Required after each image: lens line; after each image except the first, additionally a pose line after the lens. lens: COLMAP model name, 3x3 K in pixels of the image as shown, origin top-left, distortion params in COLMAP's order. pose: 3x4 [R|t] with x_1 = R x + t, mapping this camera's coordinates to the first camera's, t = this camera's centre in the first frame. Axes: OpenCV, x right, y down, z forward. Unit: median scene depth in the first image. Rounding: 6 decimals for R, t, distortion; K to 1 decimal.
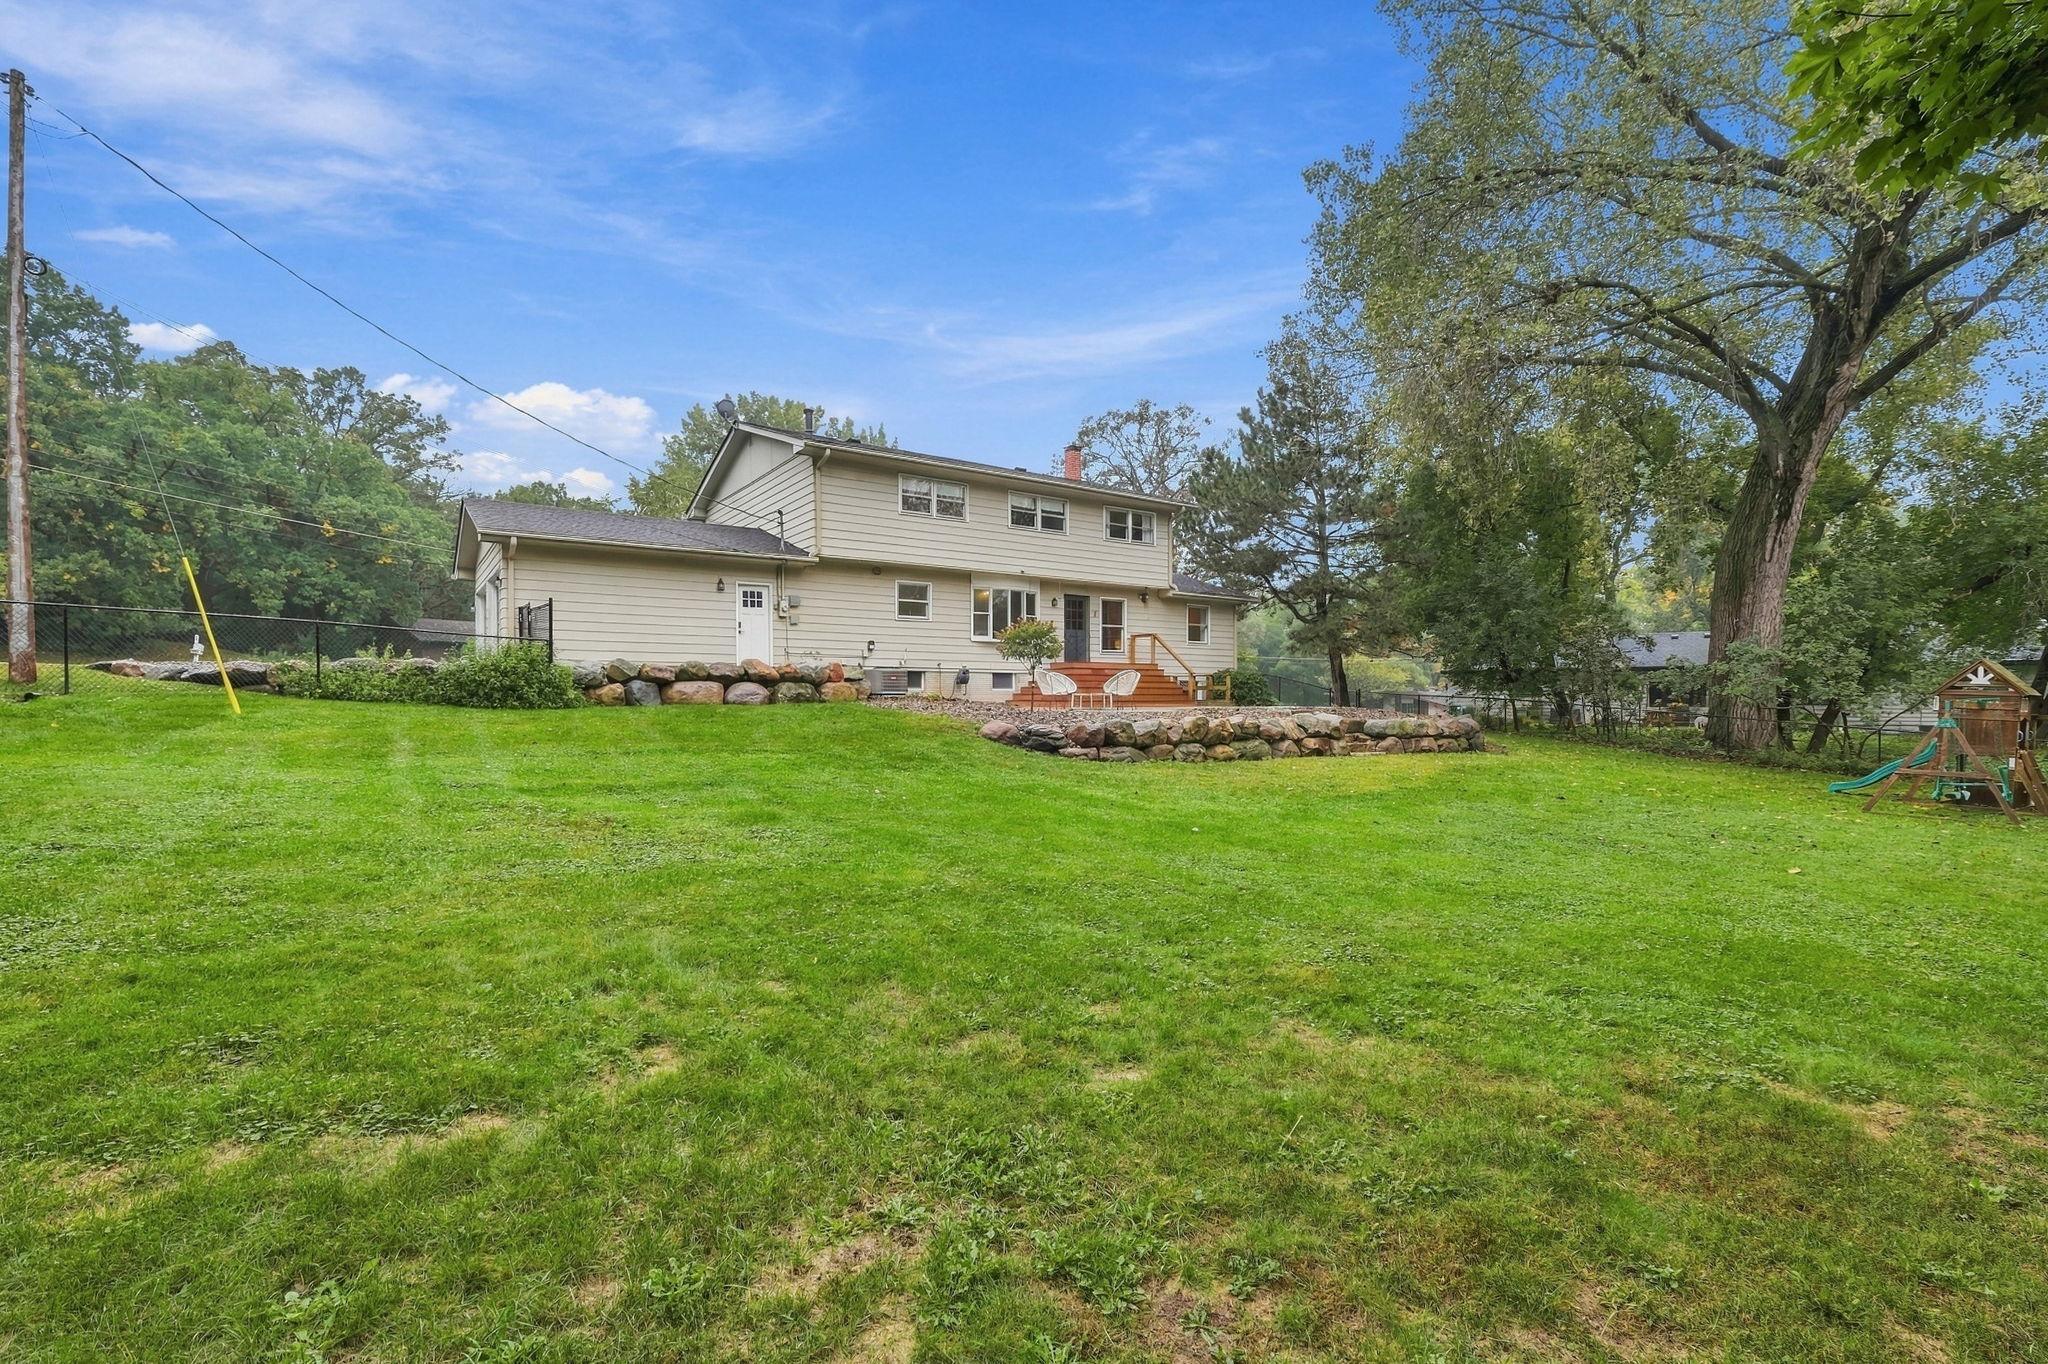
lens RADIAL K [[900.2, 0, 1021.9], [0, 900.2, 678.0], [0, 0, 1]] dist [0.001217, -0.000007]
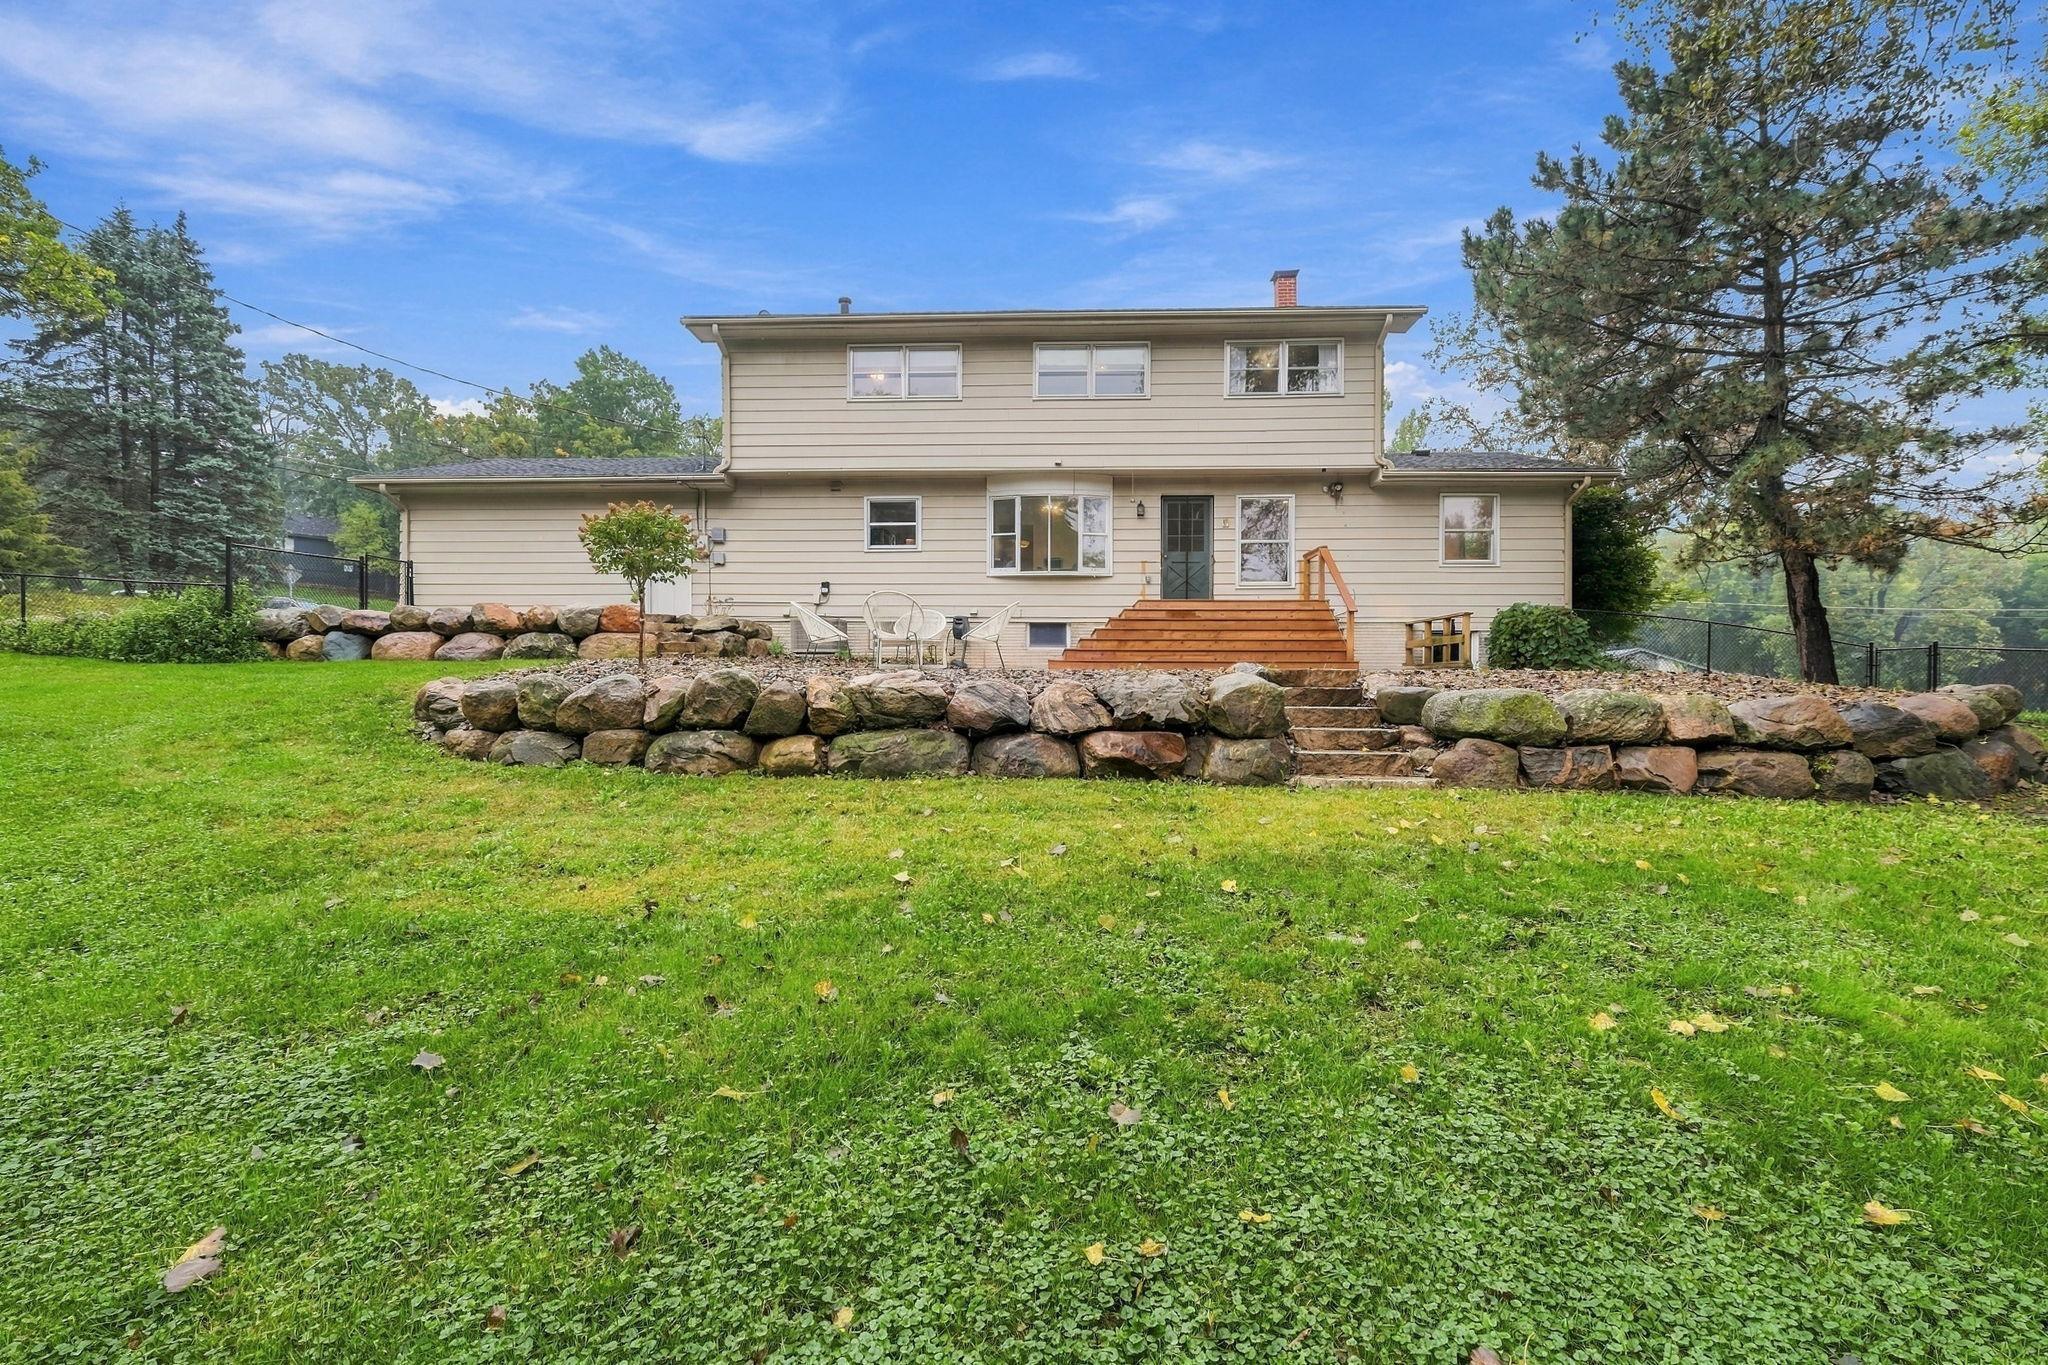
lens RADIAL K [[900.2, 0, 1021.9], [0, 900.2, 678.5], [0, 0, 1]] dist [0.001217, -0.000007]
pose [[0.802752, 0.000133, -0.596313, 0.392712], [0.010118, 0.999853, 0.013843, 0.028379], [0.596227, -0.017146, 0.802632, 0.497487]]
